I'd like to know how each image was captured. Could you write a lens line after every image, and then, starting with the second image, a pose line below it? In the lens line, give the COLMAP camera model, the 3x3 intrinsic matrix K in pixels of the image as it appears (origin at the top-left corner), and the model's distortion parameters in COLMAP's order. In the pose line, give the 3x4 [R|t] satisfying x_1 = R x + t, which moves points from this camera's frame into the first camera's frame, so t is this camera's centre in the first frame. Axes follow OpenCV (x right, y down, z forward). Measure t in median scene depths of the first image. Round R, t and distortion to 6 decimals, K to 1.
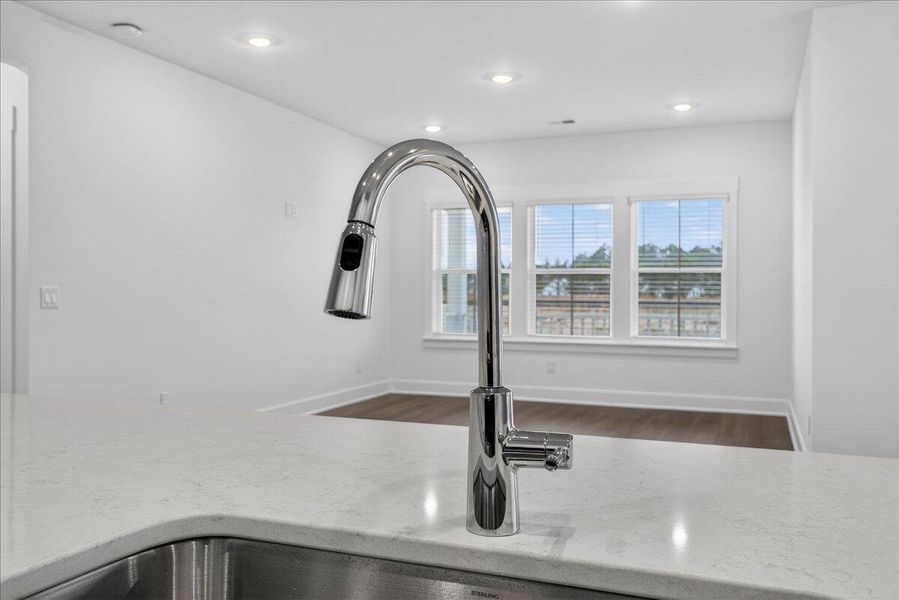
lens RADIAL K [[767.1, 0, 449.5], [0, 767.1, 300.0], [0, 0, 1]] dist [-0.008100, -0.001130]
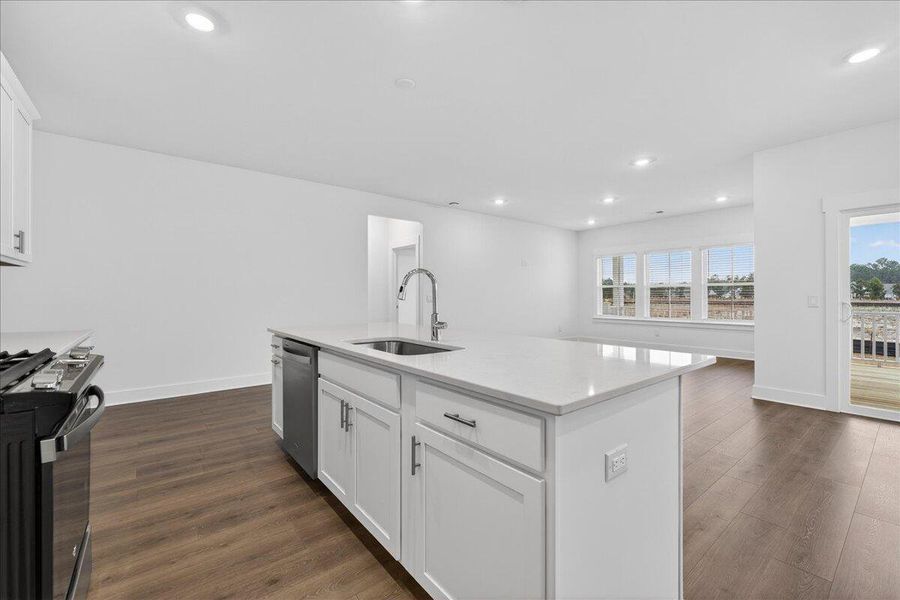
lens RADIAL K [[374.6, 0, 450.0], [0, 374.6, 300.0], [0, 0, 1]] dist [0.002507, 0.000343]
pose [[0.870021, -0.001159, -0.493013, 0.165089], [-0.000329, 0.999996, -0.002930, 0.003390], [0.493014, 0.002712, 0.870017, -0.139502]]
